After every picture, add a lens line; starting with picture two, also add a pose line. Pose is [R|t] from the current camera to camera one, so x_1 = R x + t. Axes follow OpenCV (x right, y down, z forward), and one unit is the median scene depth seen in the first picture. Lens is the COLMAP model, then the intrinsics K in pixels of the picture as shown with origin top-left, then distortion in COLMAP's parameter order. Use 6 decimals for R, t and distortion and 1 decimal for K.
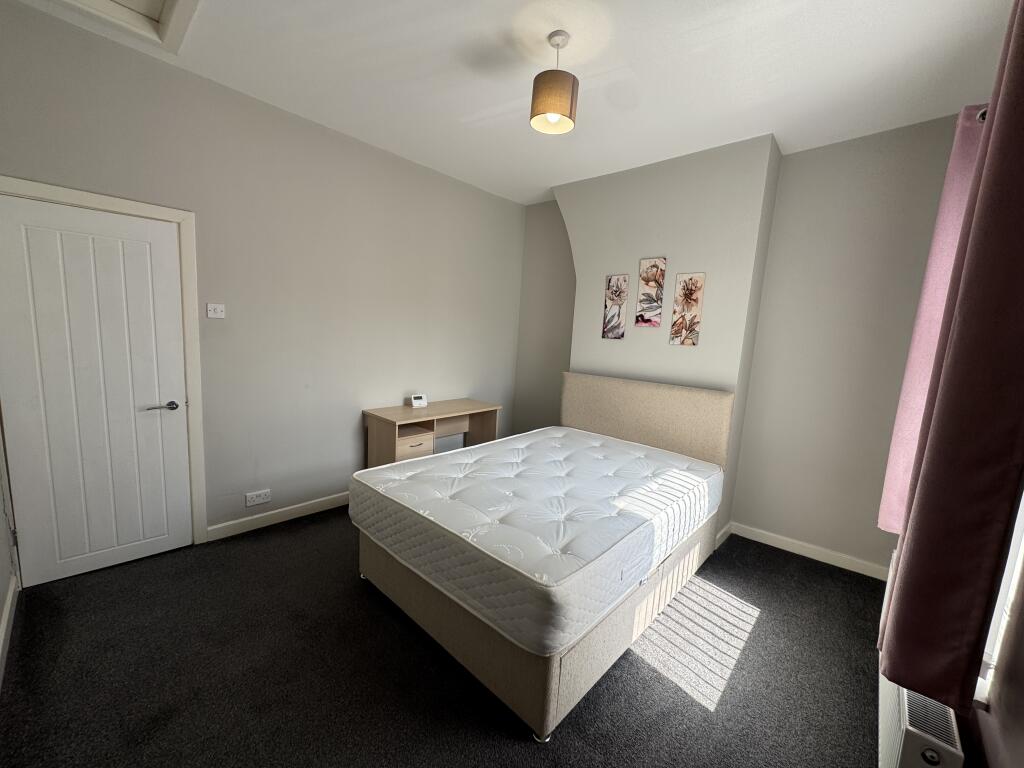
lens RADIAL K [[409.5, 0, 513.1], [0, 409.5, 385.0], [0, 0, 1]] dist [-0.001113, -0.000006]
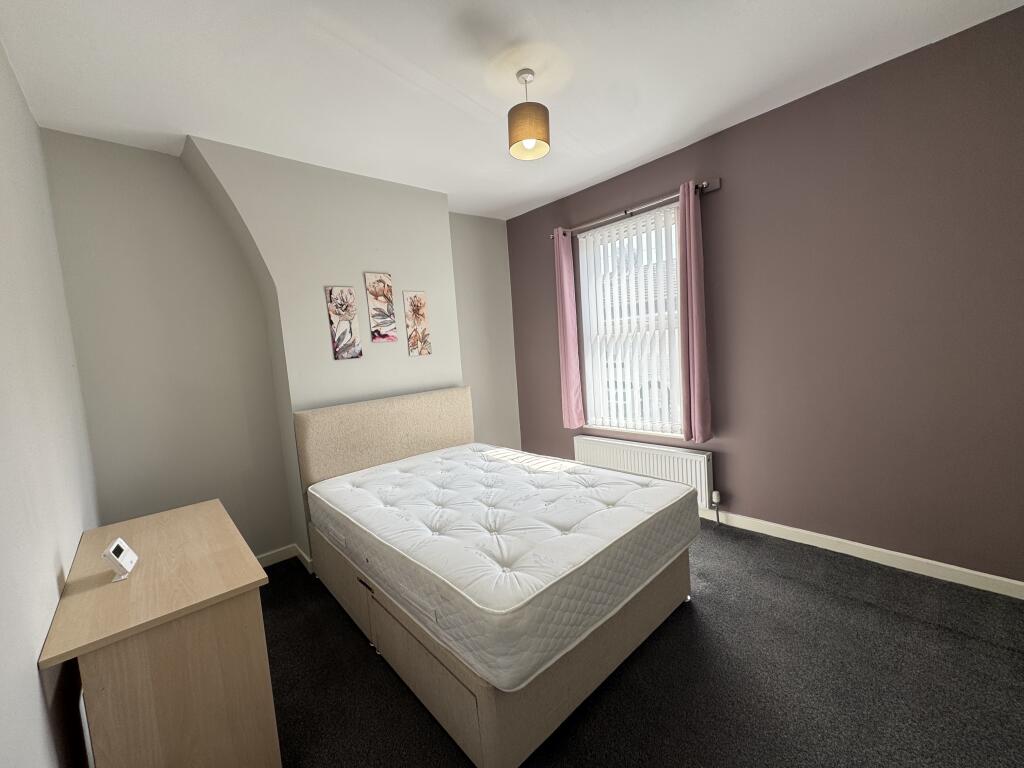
lens RADIAL K [[409.5, 0, 513.5], [0, 409.5, 383.9], [0, 0, 1]] dist [-0.001113, -0.000006]
pose [[0.080218, -0.152223, 0.985085, -0.637200], [0.209475, 0.968775, 0.132644, -0.111288], [-0.974518, 0.195711, 0.109600, 0.616203]]
